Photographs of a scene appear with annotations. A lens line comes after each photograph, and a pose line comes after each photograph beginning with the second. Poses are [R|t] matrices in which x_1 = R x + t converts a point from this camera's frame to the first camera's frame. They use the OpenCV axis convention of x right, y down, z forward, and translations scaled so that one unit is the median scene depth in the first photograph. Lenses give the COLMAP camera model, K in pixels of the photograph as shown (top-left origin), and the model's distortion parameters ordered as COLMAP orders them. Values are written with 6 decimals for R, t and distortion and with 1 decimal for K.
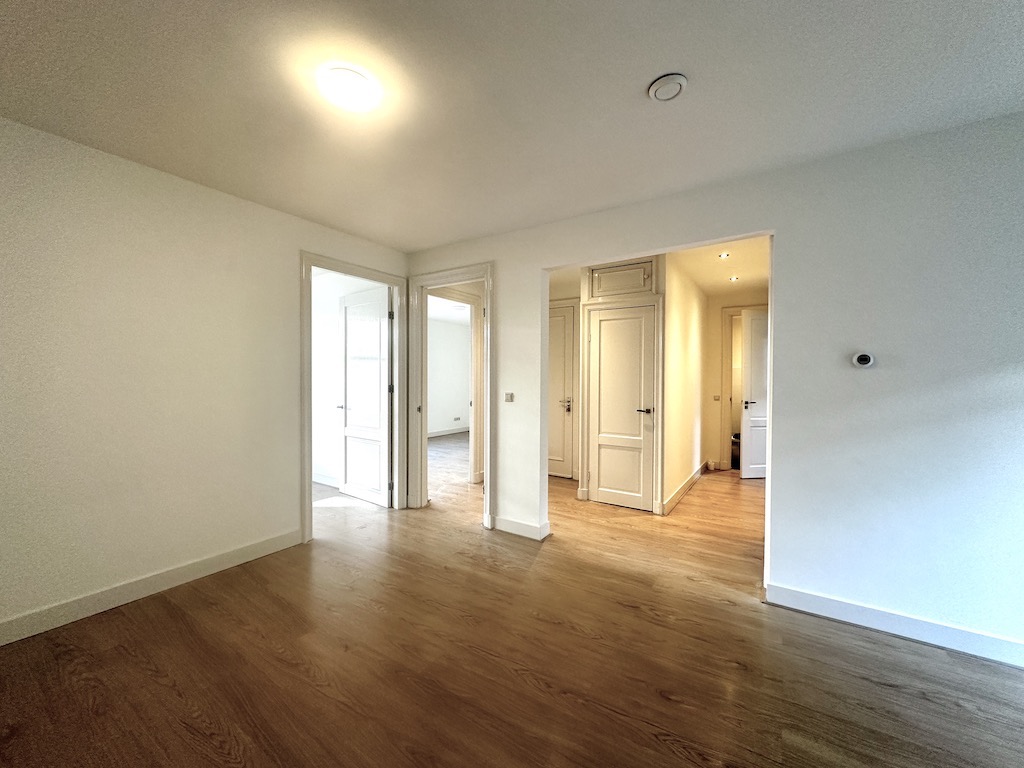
lens RADIAL K [[405.6, 0, 512.5], [0, 405.6, 382.0], [0, 0, 1]] dist [-0.003747, 0.000512]
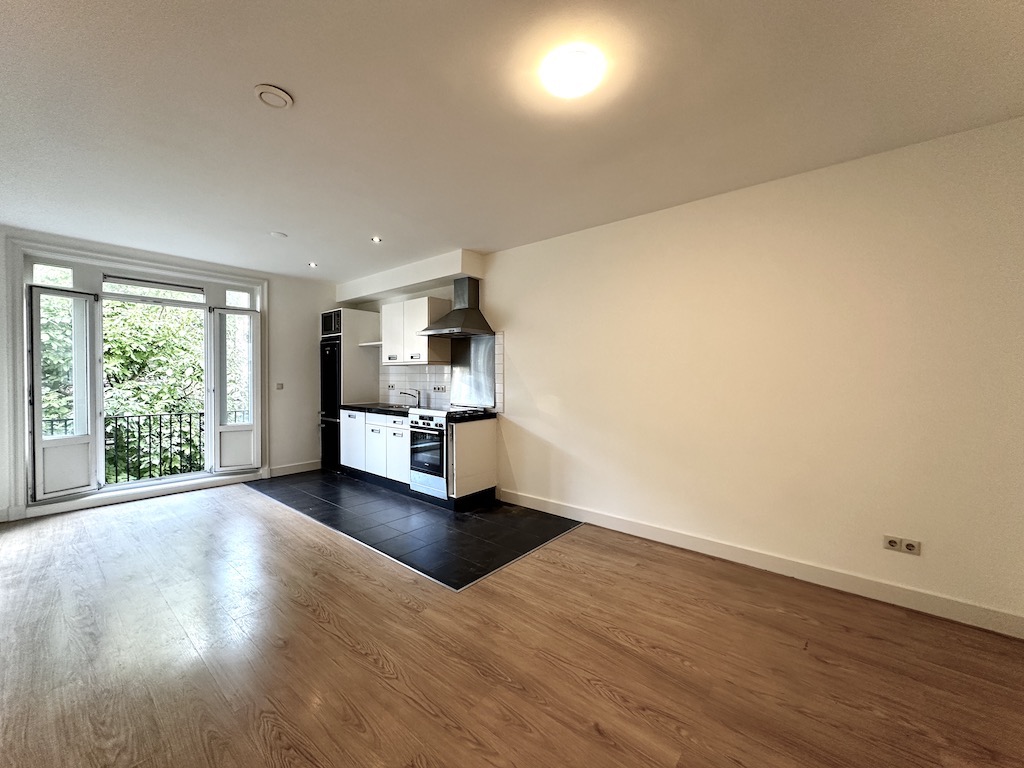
lens RADIAL K [[405.6, 0, 511.1], [0, 405.6, 383.9], [0, 0, 1]] dist [-0.003747, 0.000512]
pose [[-0.992126, -0.012168, 0.124653, -0.320433], [-0.008731, 0.999568, 0.028078, 0.002447], [-0.124941, 0.026769, -0.991803, 1.668630]]
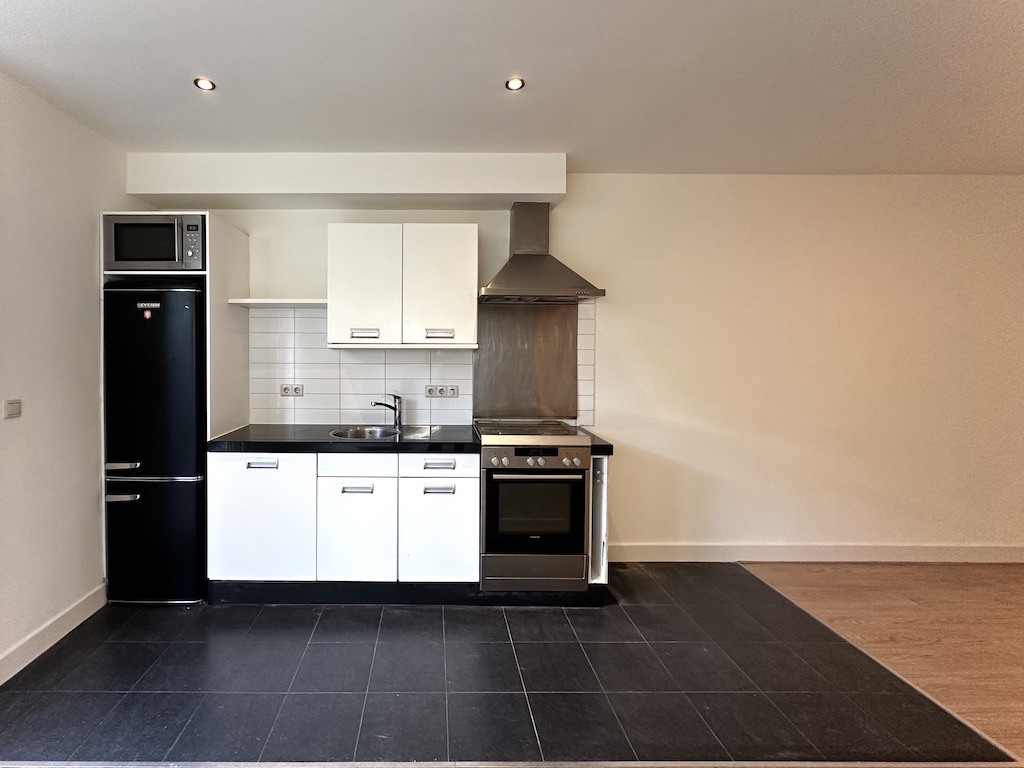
lens RADIAL K [[460.6, 0, 434.1], [0, 460.6, 360.2], [0, 0, 1]] dist [-0.001816, 0.000189]
pose [[-0.840812, 0.003331, -0.541316, 1.202912], [-0.012431, 0.999599, 0.025459, -0.037633], [0.541184, 0.028135, -0.840434, 0.630248]]
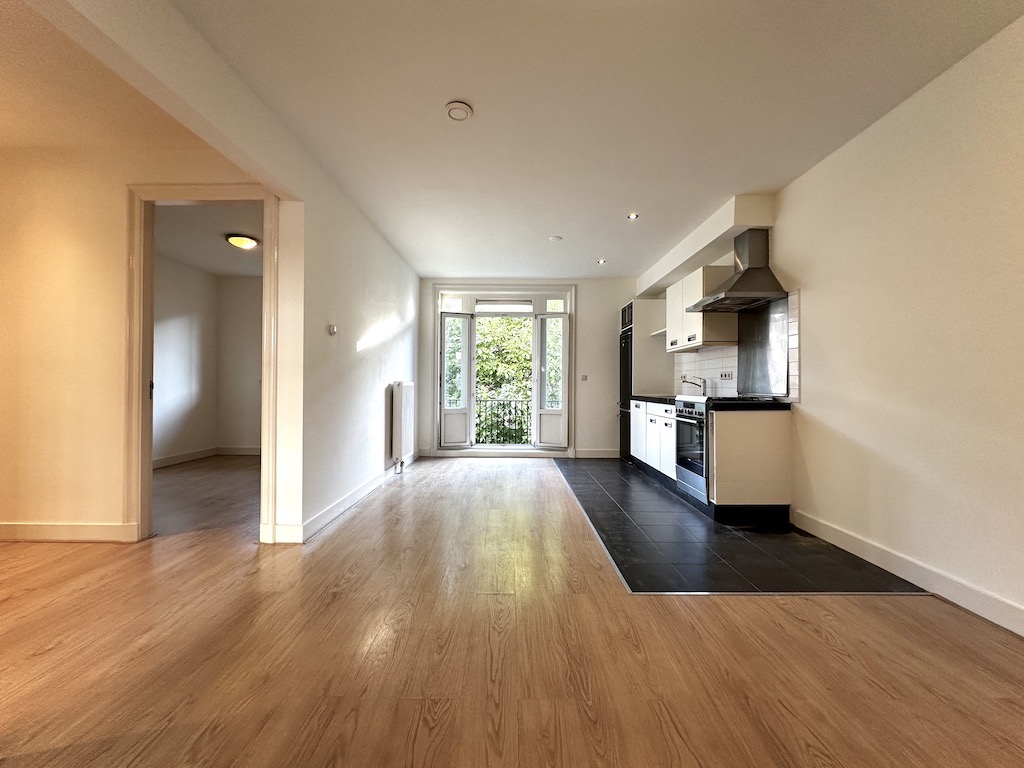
lens RADIAL K [[405.6, 0, 513.2], [0, 405.6, 381.9], [0, 0, 1]] dist [-0.003747, 0.000512]
pose [[-0.544812, -0.000681, 0.838558, -0.686668], [-0.000847, 1.000000, 0.000261, 0.130180], [-0.838558, -0.000568, -0.544812, 1.307762]]
